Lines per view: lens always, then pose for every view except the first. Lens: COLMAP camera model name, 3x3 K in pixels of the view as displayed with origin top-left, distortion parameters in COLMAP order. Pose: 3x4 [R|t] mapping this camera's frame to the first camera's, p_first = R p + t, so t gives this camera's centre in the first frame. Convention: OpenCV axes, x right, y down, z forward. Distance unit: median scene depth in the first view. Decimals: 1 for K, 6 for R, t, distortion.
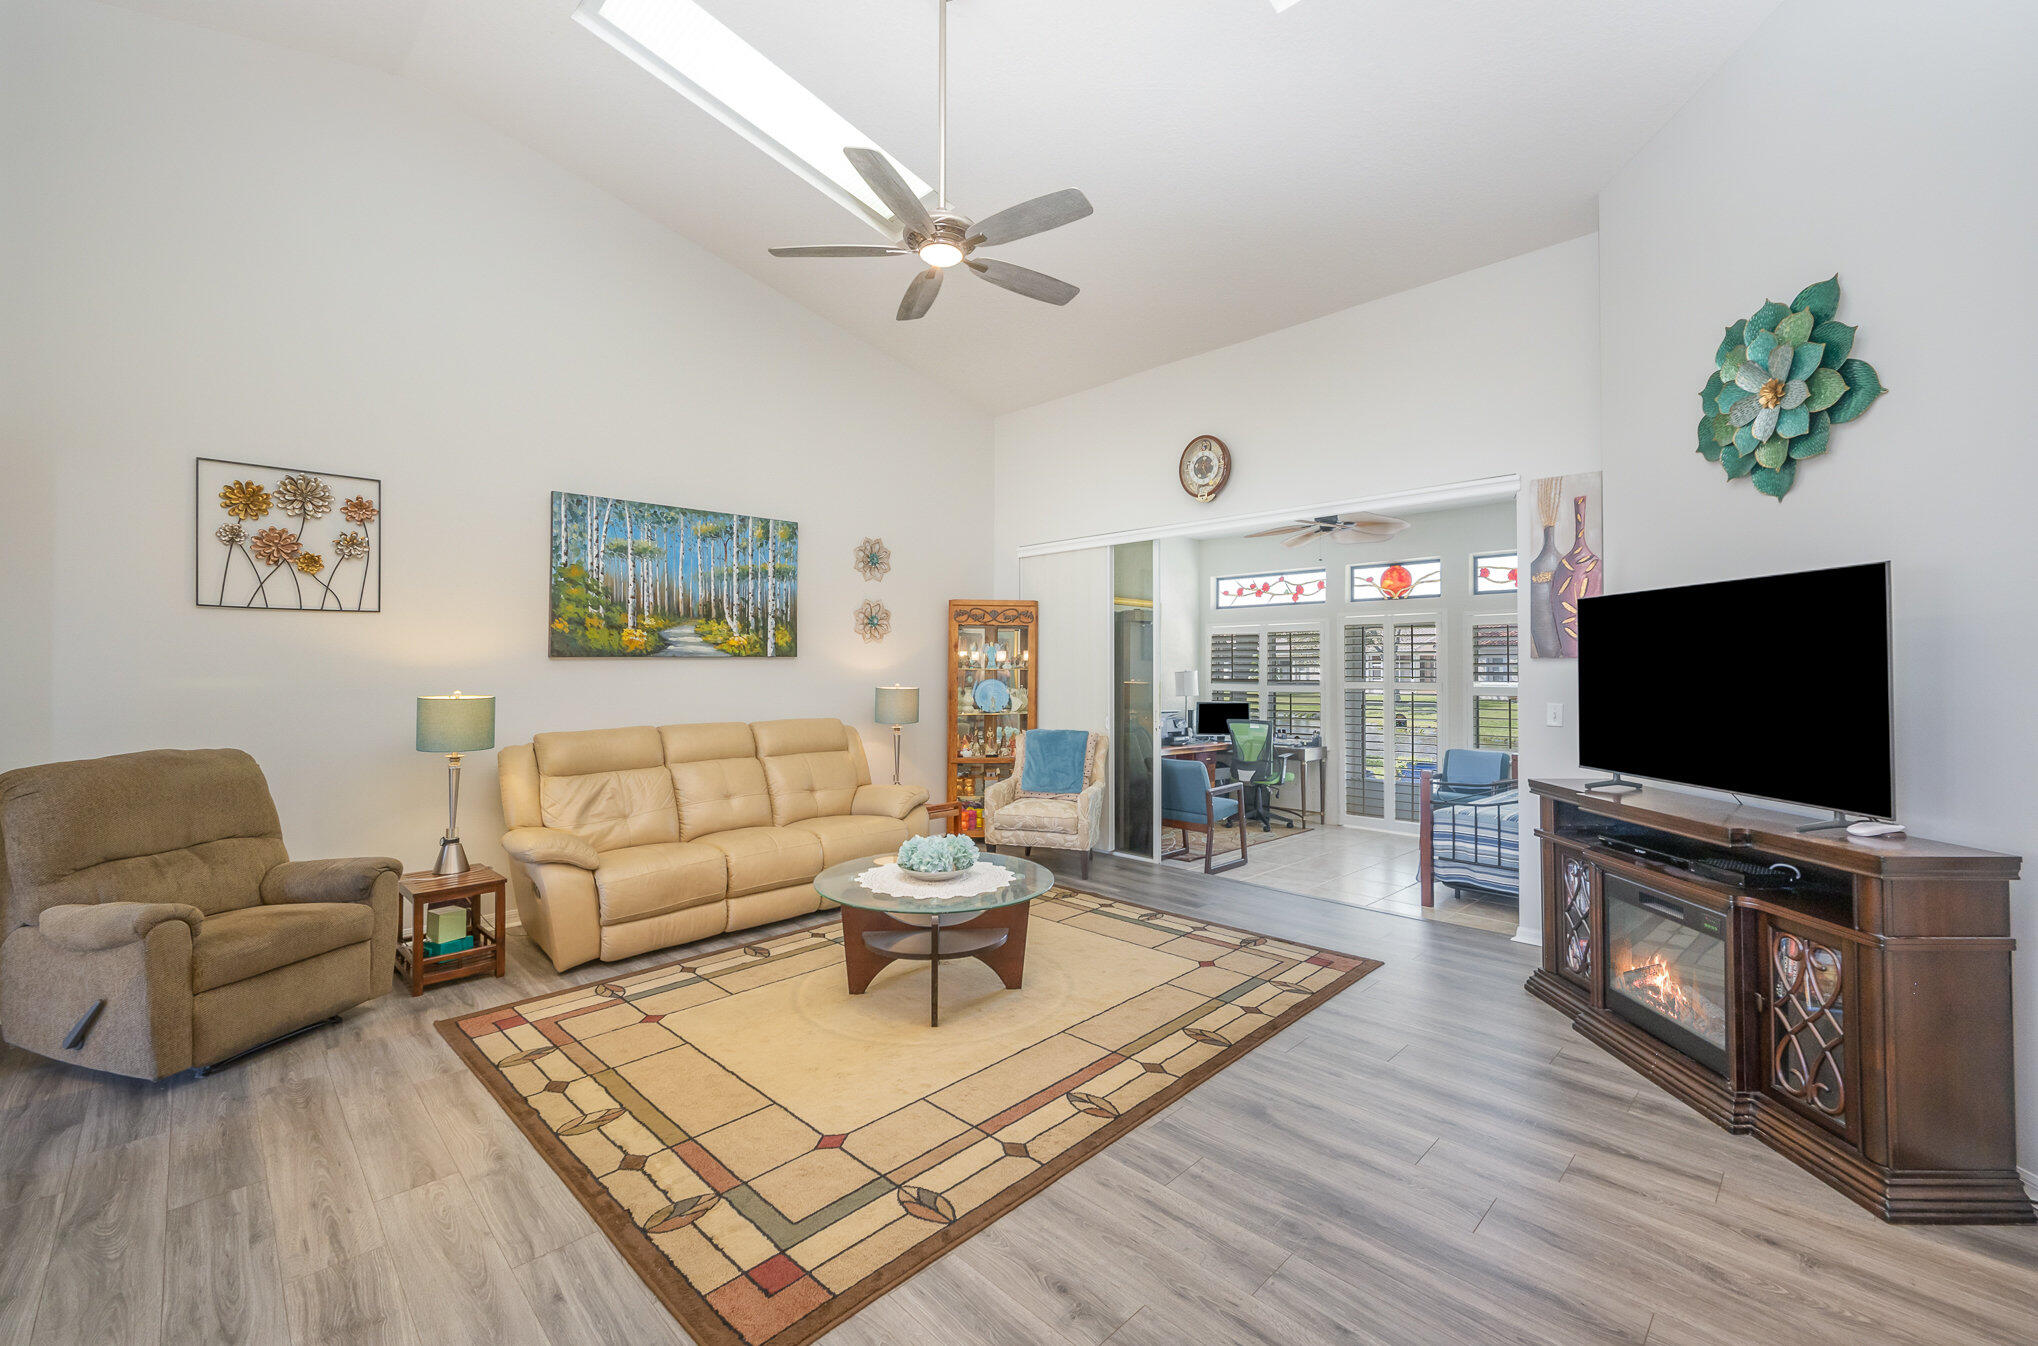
lens RADIAL K [[837.7, 0, 1012.1], [0, 837.7, 658.8], [0, 0, 1]] dist [-0.001382, 0.000042]
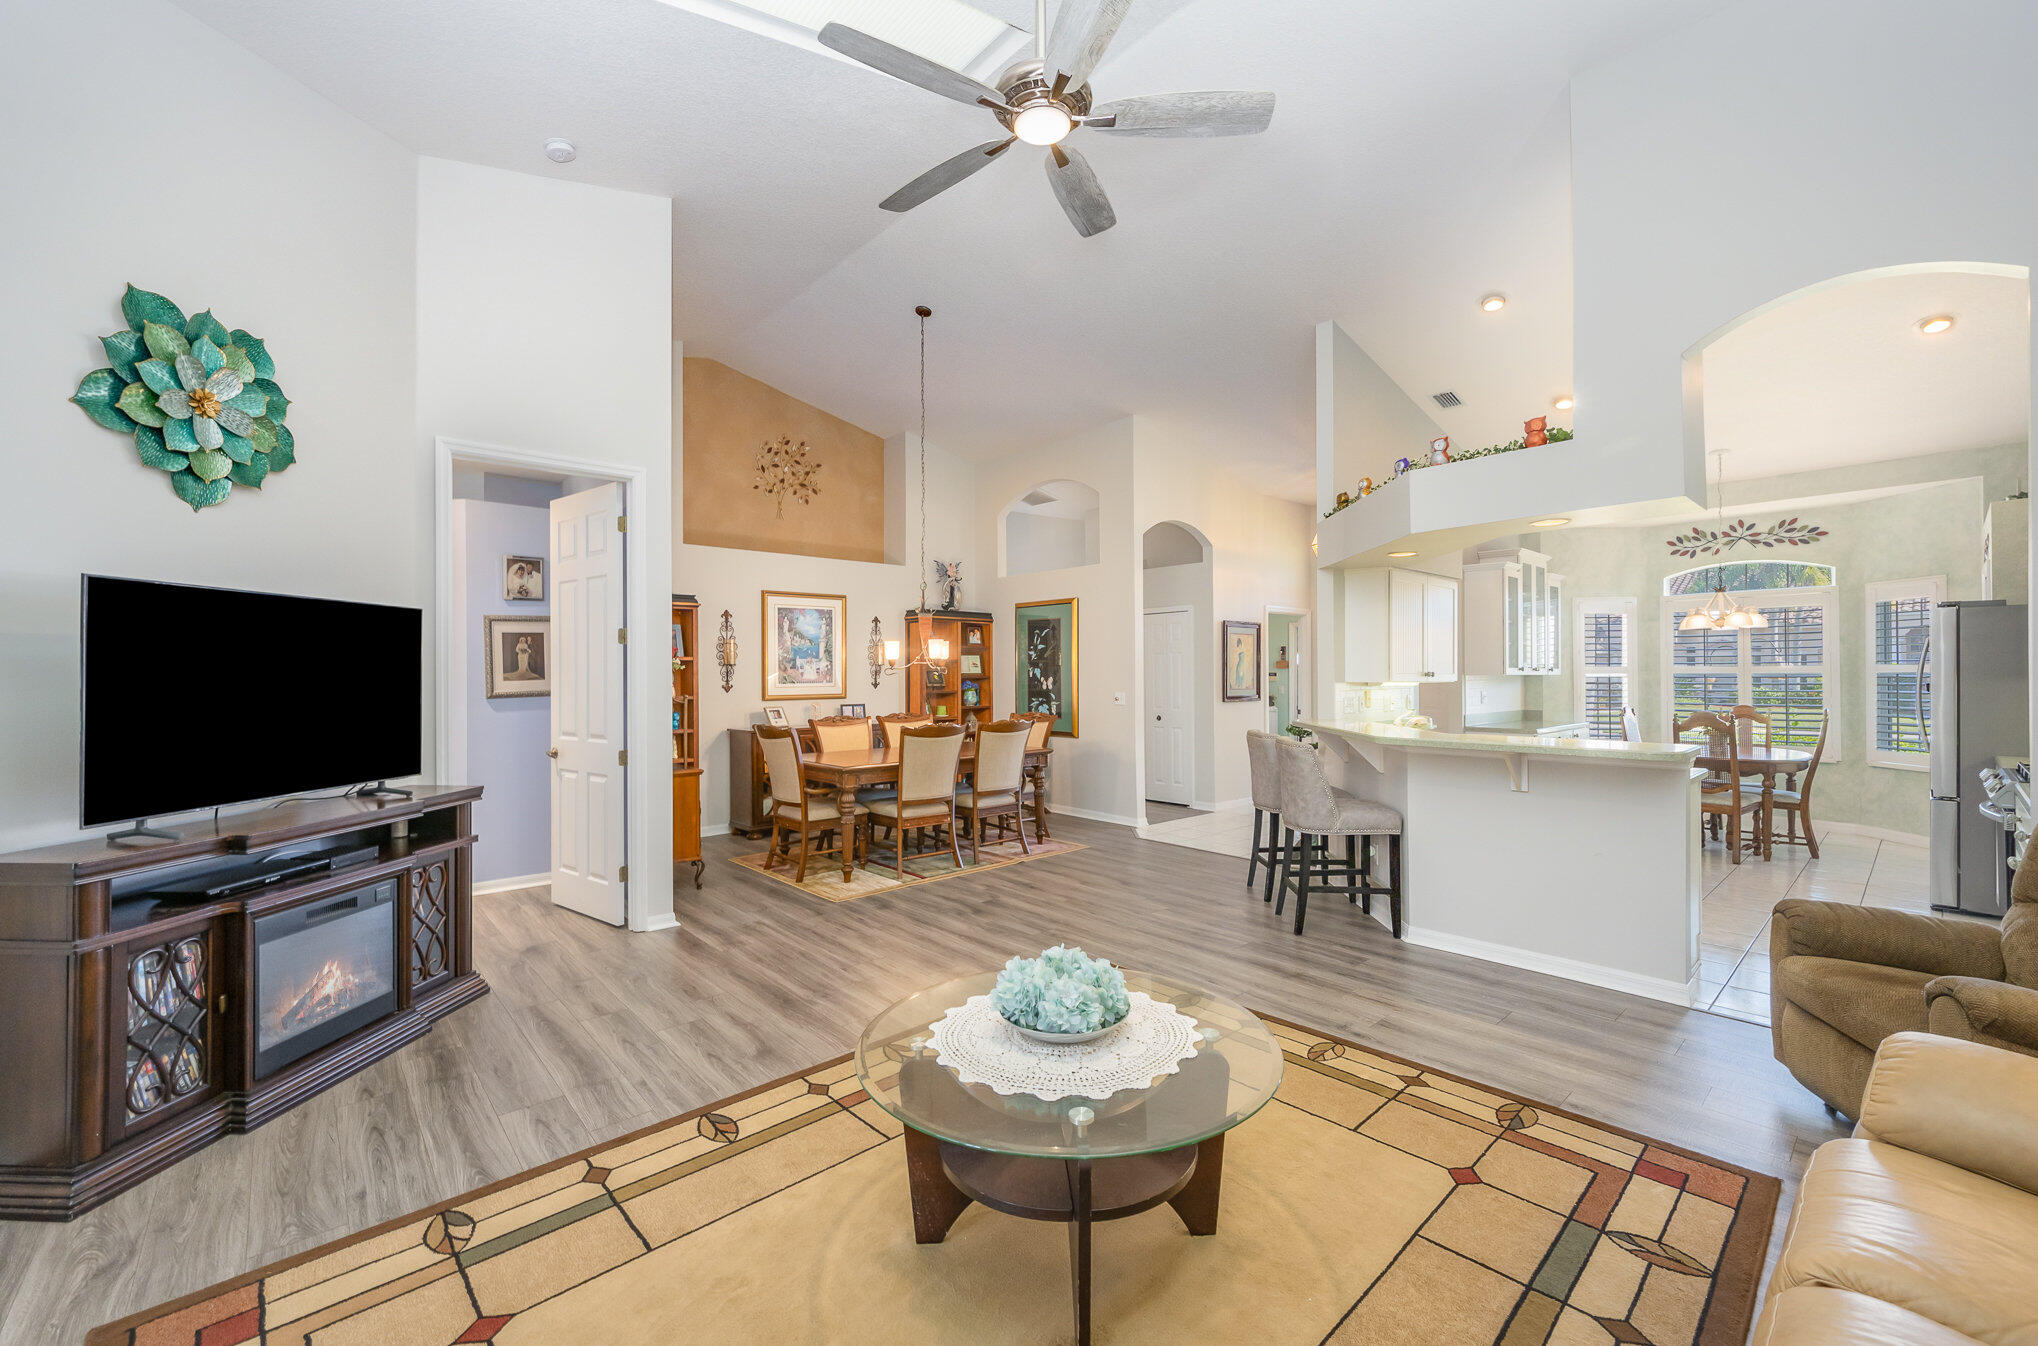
lens RADIAL K [[823.5, 0, 1019.0], [0, 823.5, 673.0], [0, 0, 1]] dist [0.002997, 0.000230]
pose [[-0.998953, 0.003991, 0.045580, -0.065455], [0.003423, 0.999916, -0.012529, 0.013176], [-0.045626, -0.012360, -0.998882, 1.189543]]
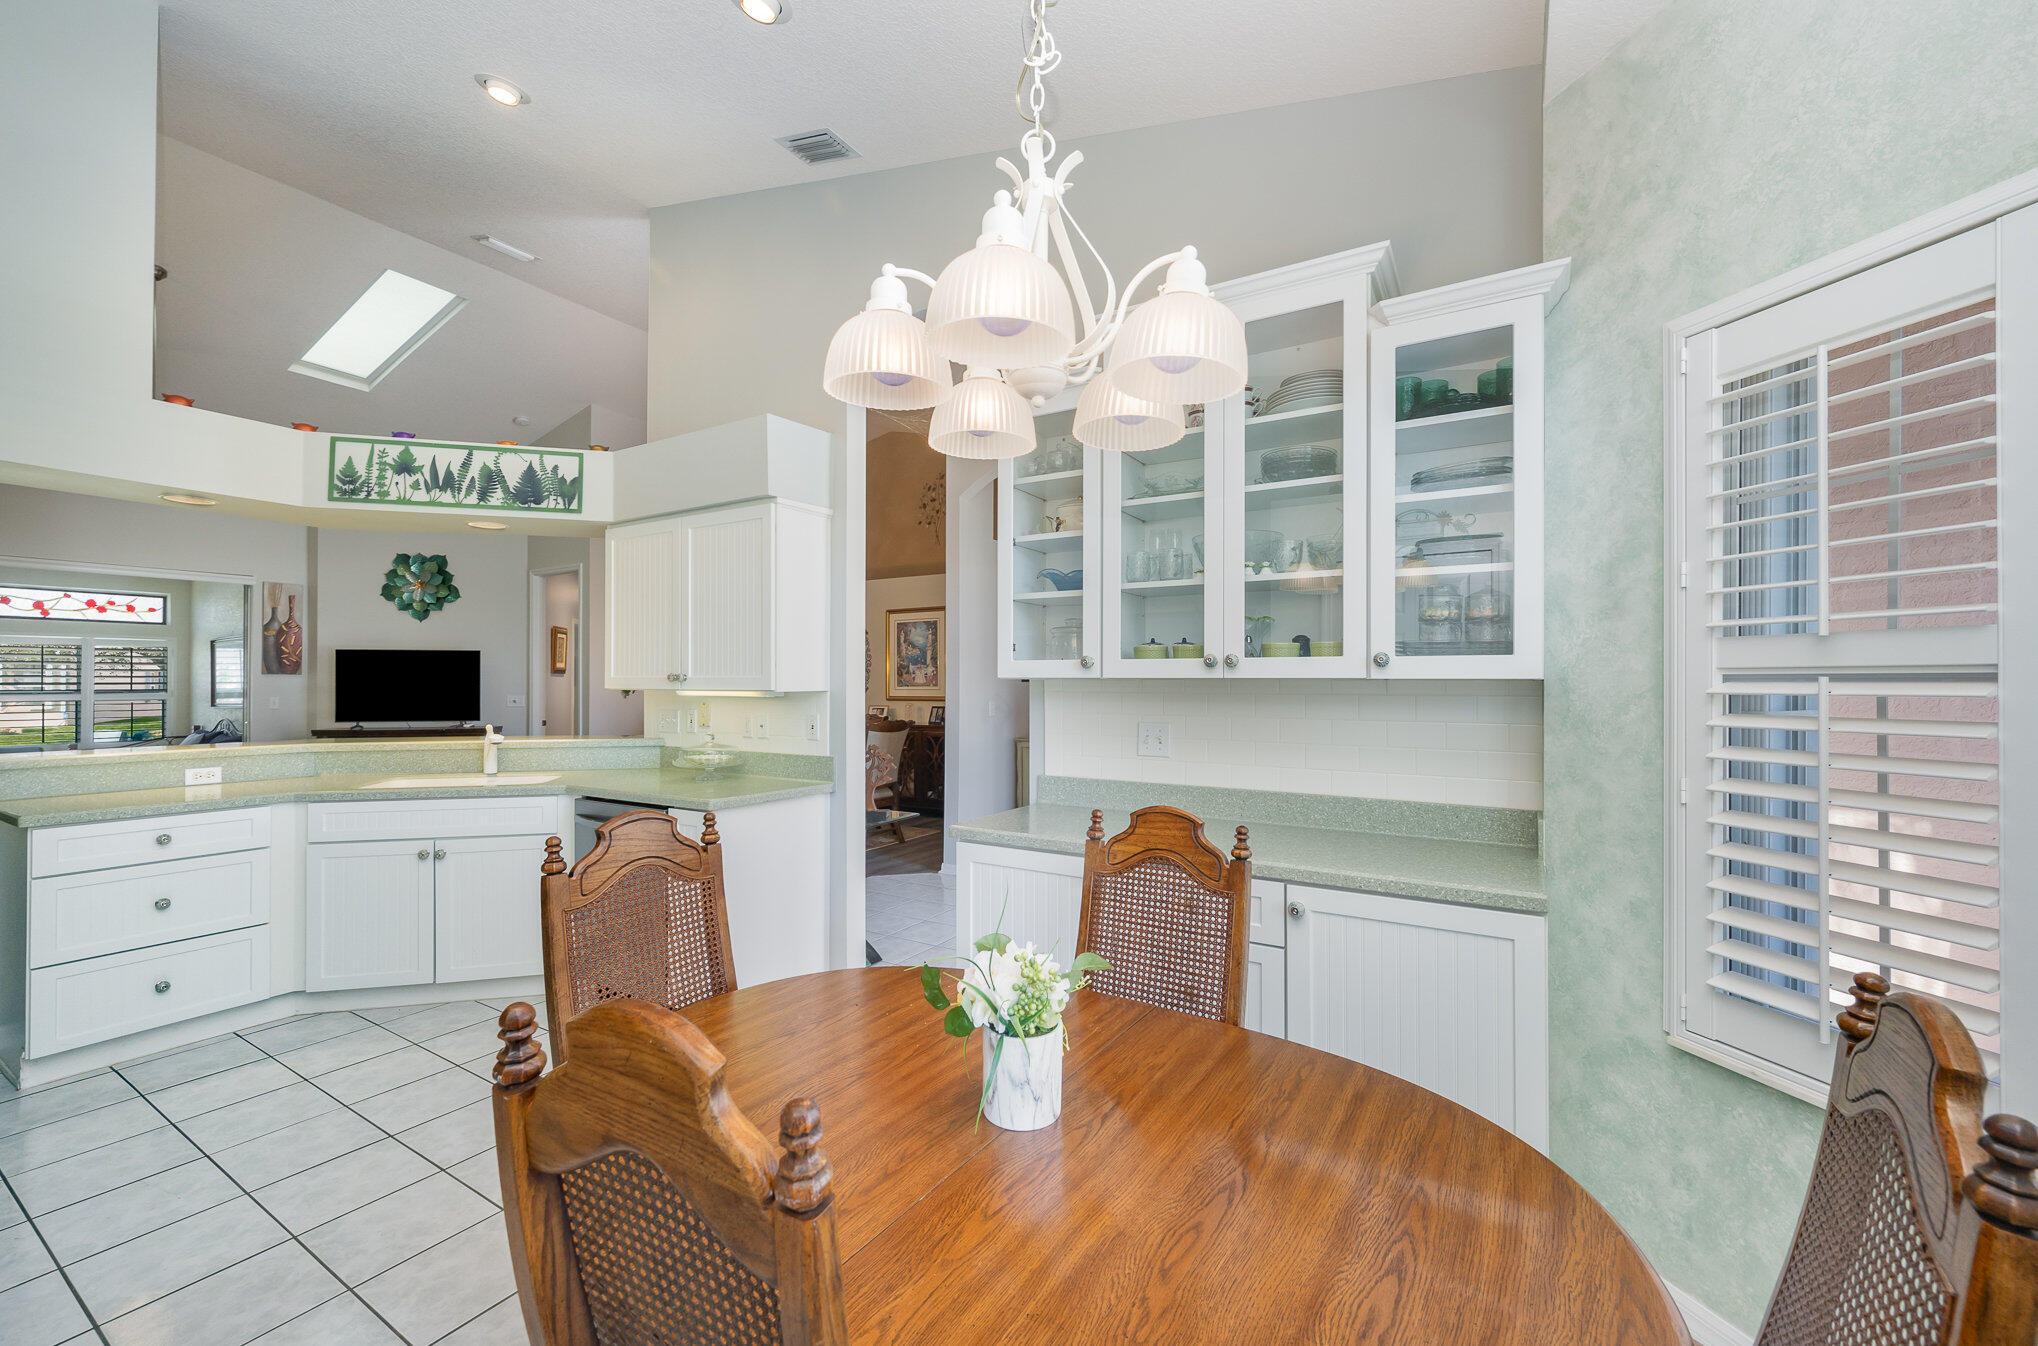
lens RADIAL K [[816.5, 0, 1021.3], [0, 816.5, 673.9], [0, 0, 1]] dist [0.000270, 0.000290]
pose [[-0.237702, 0.010165, 0.971285, -1.447102], [-0.010815, 0.999856, -0.013111, 0.004206], [-0.971278, -0.013621, -0.237557, -0.223412]]
